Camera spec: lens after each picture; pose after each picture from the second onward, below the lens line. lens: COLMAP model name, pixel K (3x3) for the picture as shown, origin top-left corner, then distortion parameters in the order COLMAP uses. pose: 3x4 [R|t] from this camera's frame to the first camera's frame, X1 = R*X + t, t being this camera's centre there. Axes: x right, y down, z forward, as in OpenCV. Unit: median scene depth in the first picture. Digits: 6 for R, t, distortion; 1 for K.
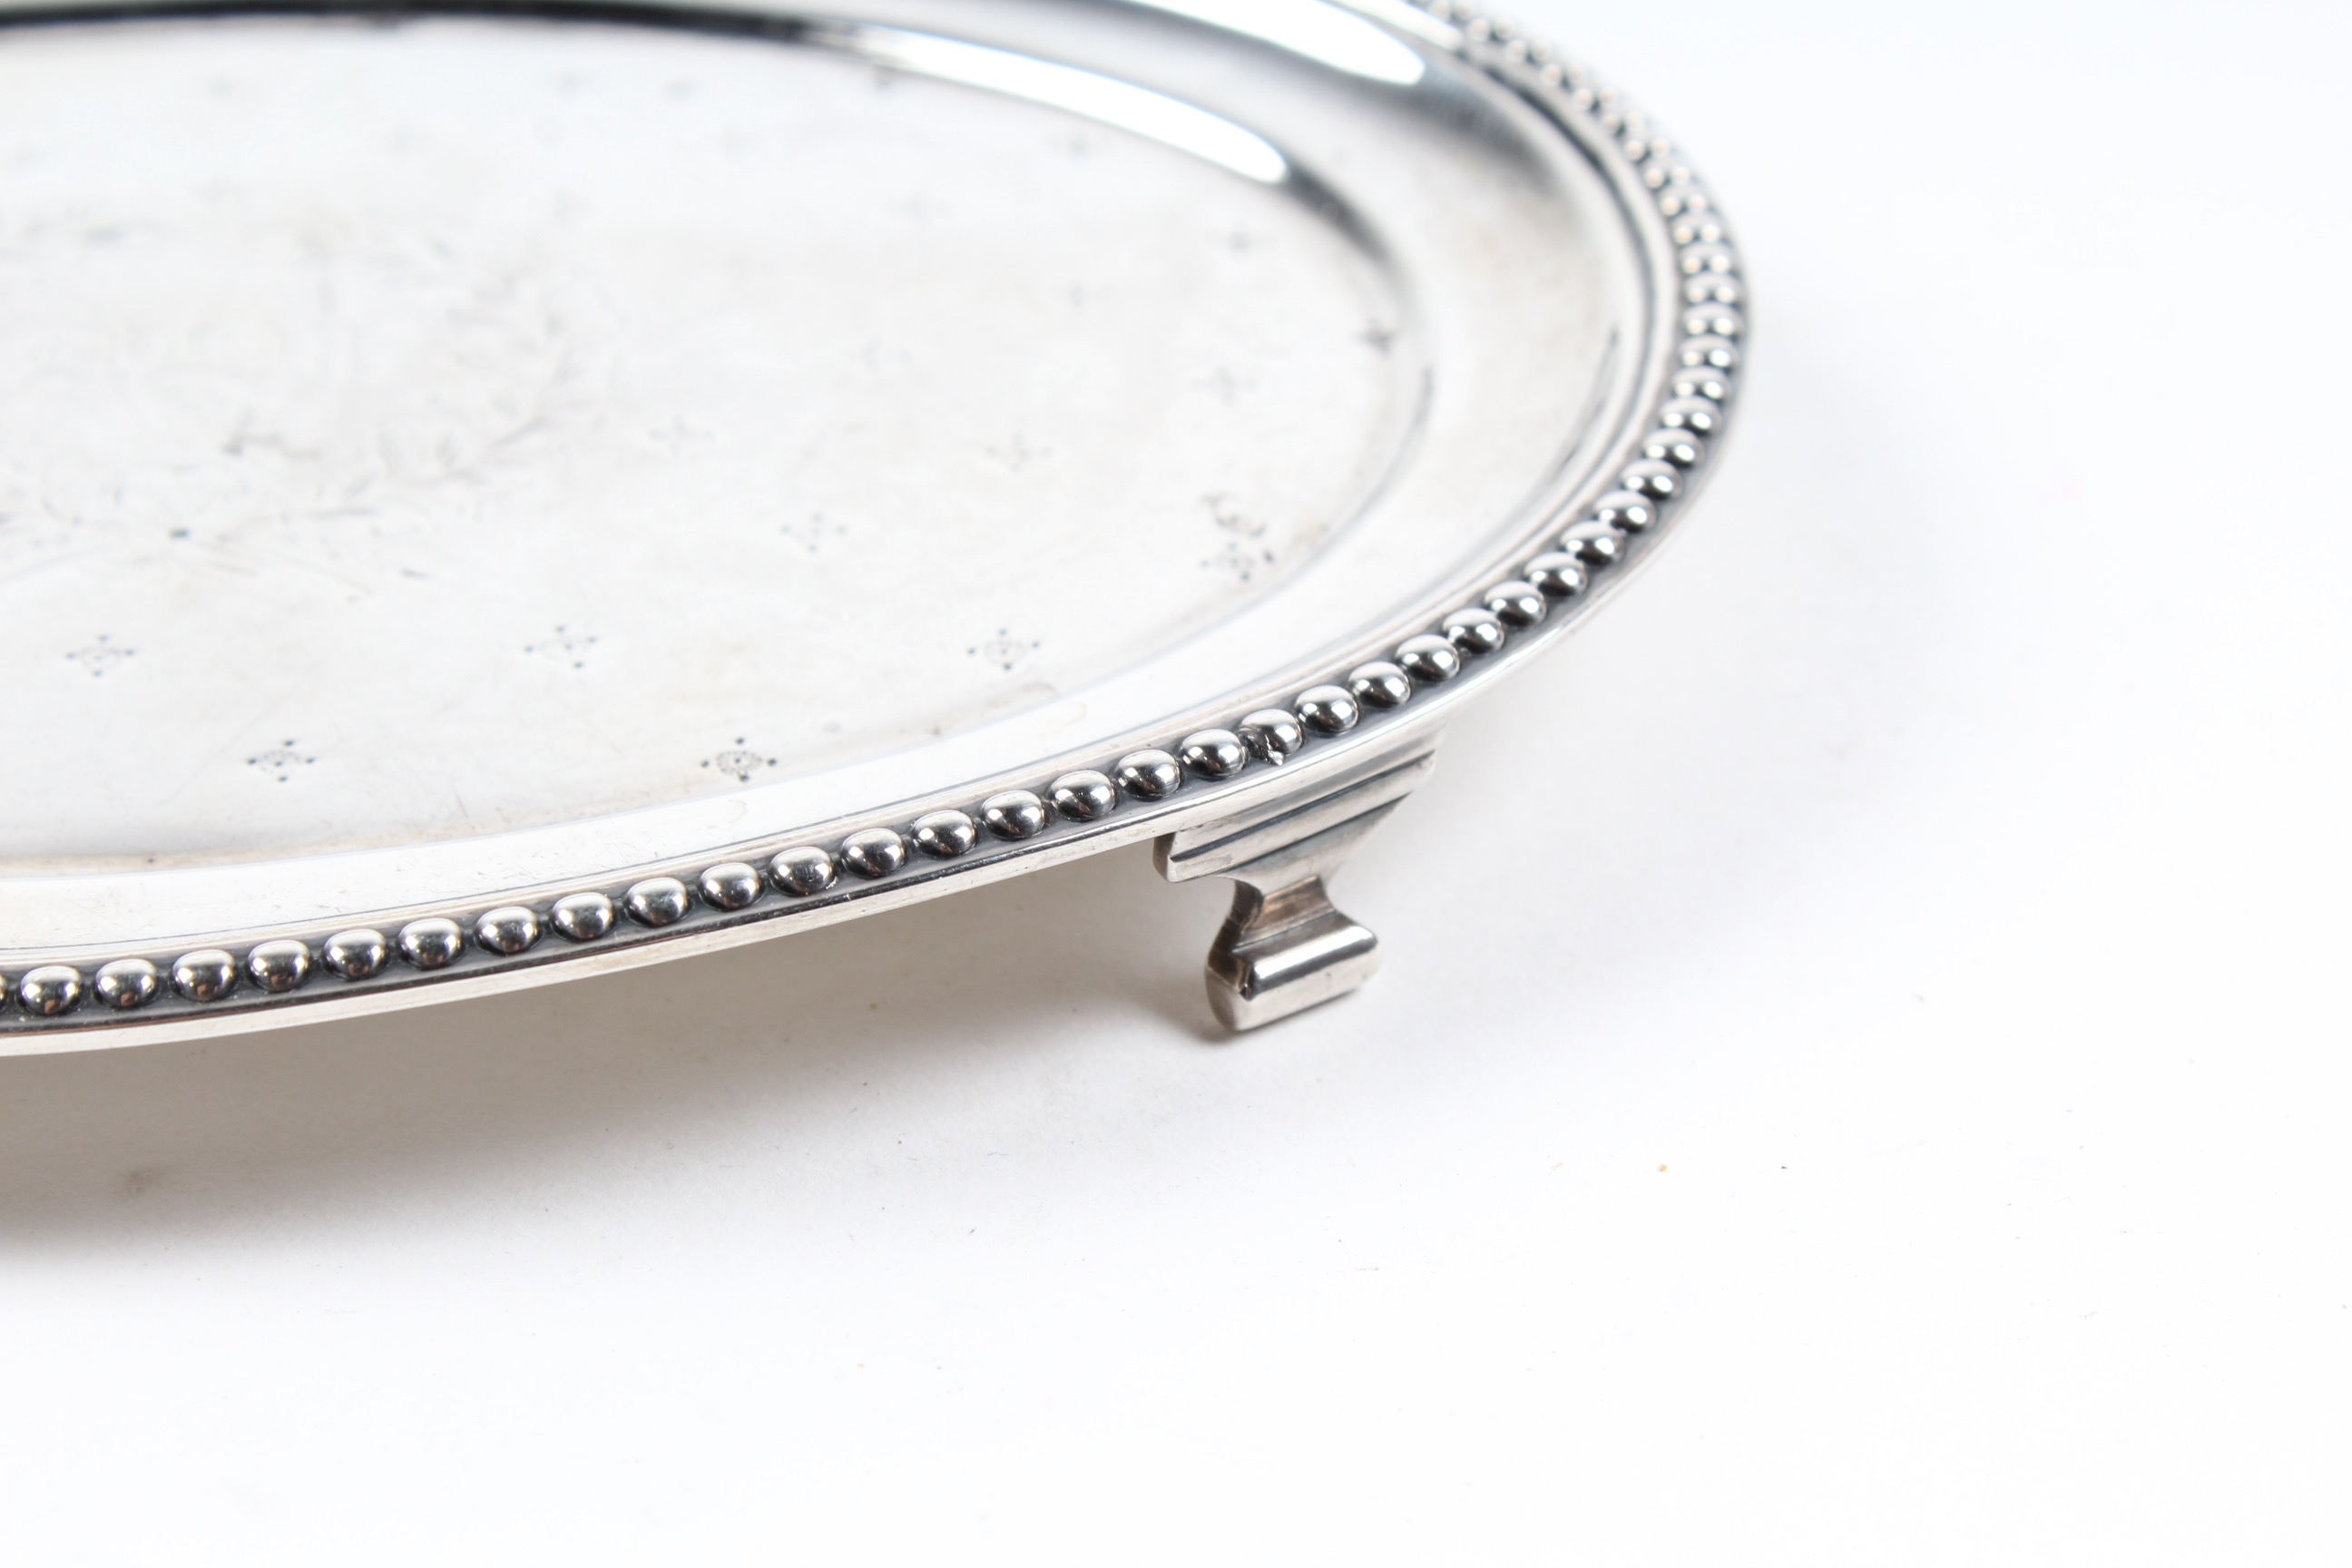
lens RADIAL K [[5984.4, 0, 1176.0], [0, 5984.4, 784.0], [0, 0, 1]] dist [-0.000502, 0.323608]
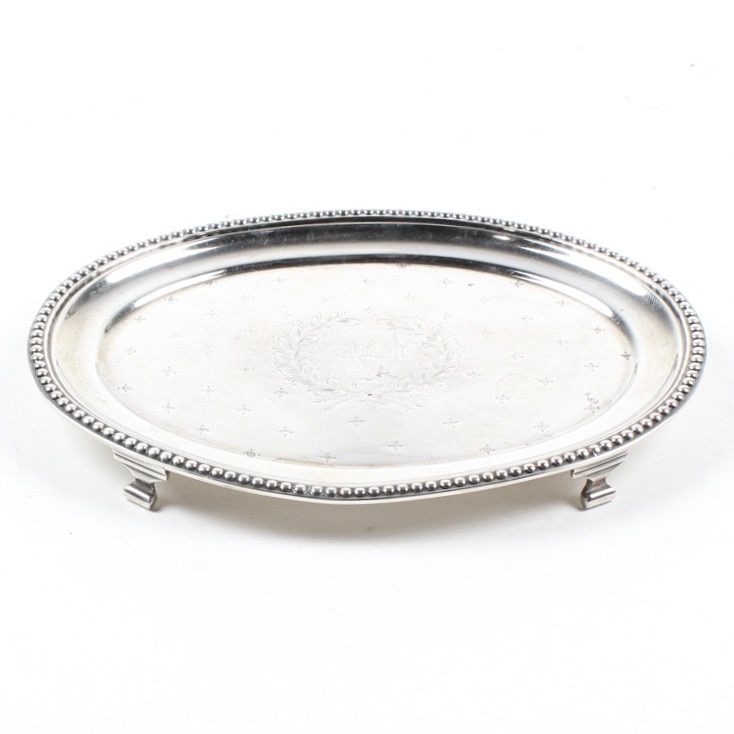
lens RADIAL K [[2485.6, 0, 367.0], [0, 2485.6, 367.0], [0, 0, 1]] dist [0.021284, 1.212874]
pose [[0.994808, 0.034556, -0.095727, 0.022238], [-0.035281, 0.999360, -0.005892, -0.056331], [0.095462, 0.009239, 0.995390, -1.053897]]
